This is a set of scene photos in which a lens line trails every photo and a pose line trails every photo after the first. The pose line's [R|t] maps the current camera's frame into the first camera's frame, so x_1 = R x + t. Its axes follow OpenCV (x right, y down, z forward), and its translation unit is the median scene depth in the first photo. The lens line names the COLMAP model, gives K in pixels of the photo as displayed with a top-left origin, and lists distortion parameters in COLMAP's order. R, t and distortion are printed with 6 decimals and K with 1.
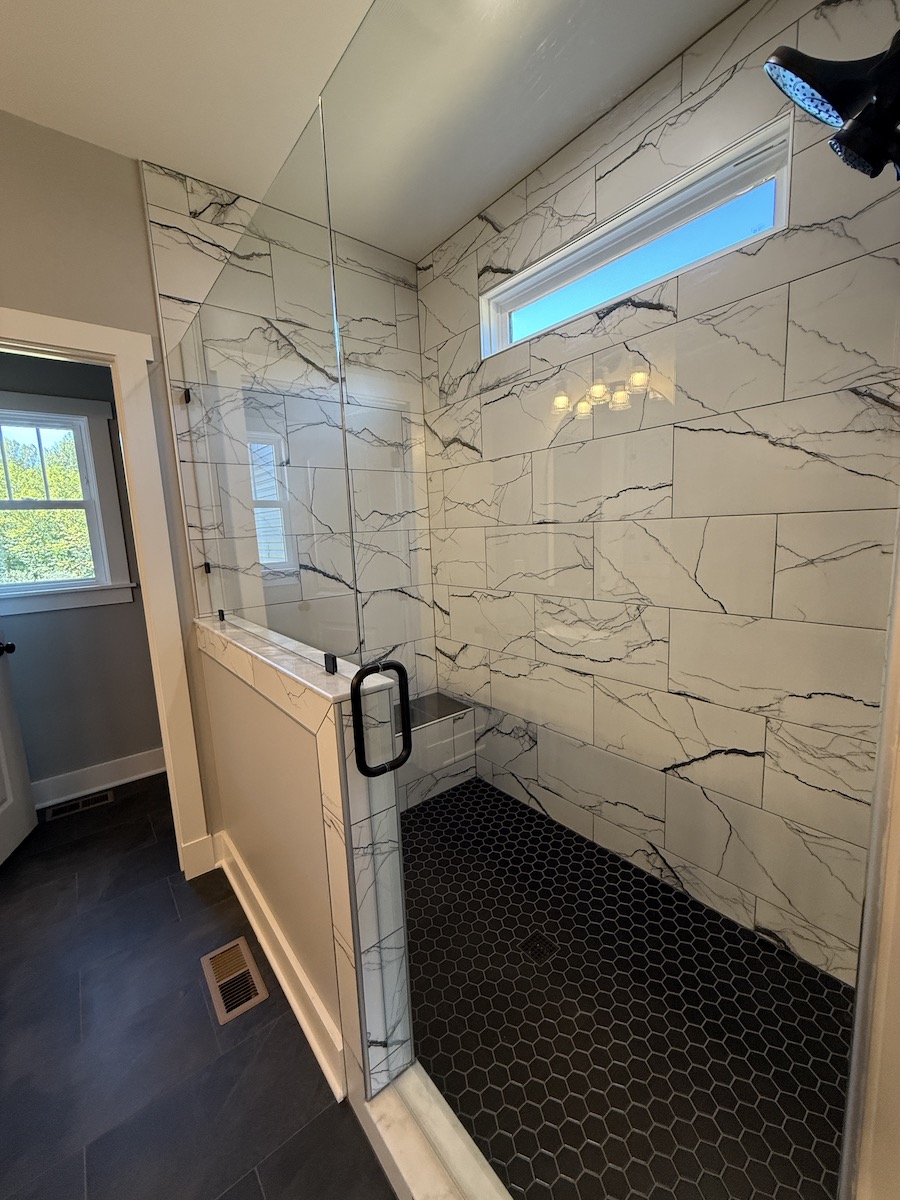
lens RADIAL K [[478.0, 0, 449.0], [0, 478.0, 600.4], [0, 0, 1]] dist [-0.000796, 0.000431]
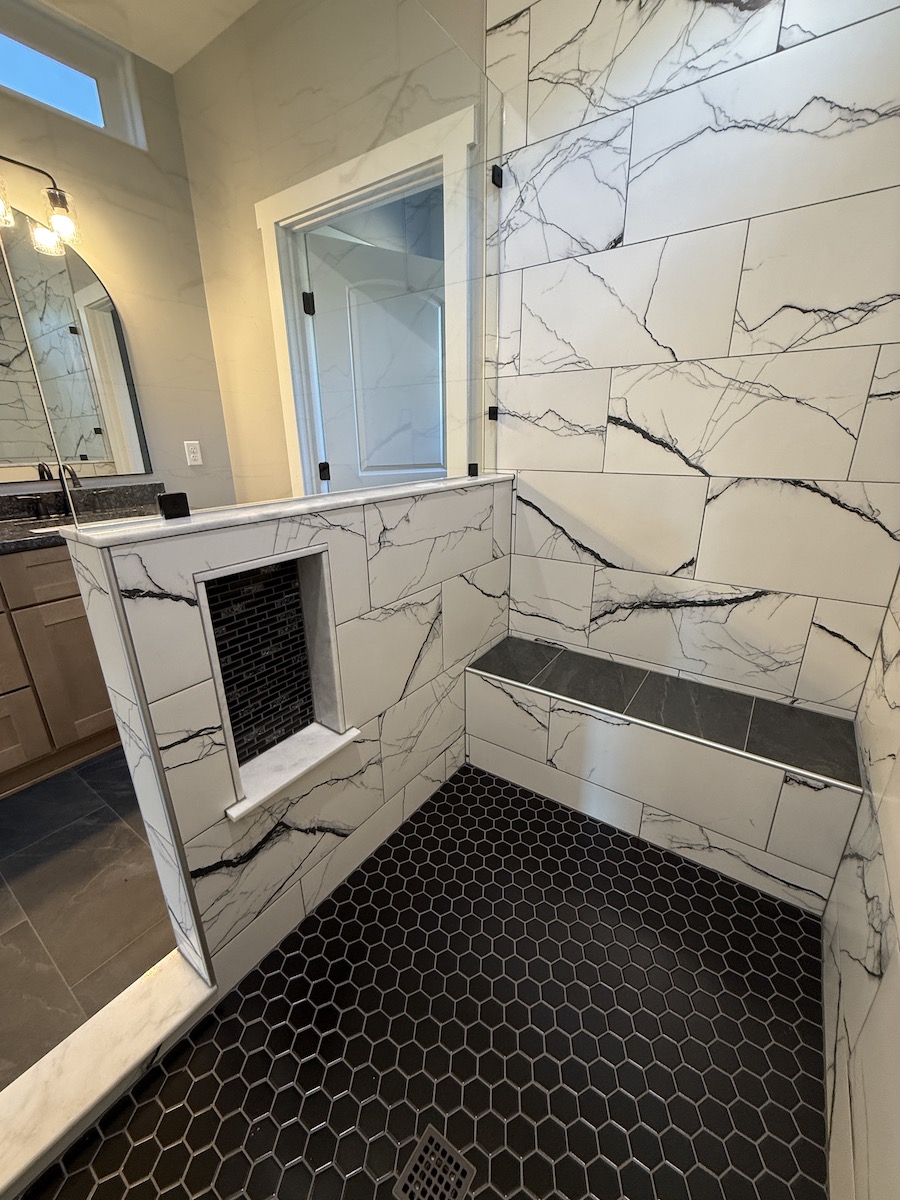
lens RADIAL K [[478.0, 0, 451.8], [0, 478.0, 598.4], [0, 0, 1]] dist [-0.000796, 0.000431]
pose [[0.281979, 0.349497, -0.893499, 0.298601], [-0.145295, 0.936104, 0.320309, -0.018412], [0.948355, 0.039500, 0.314742, 0.577137]]
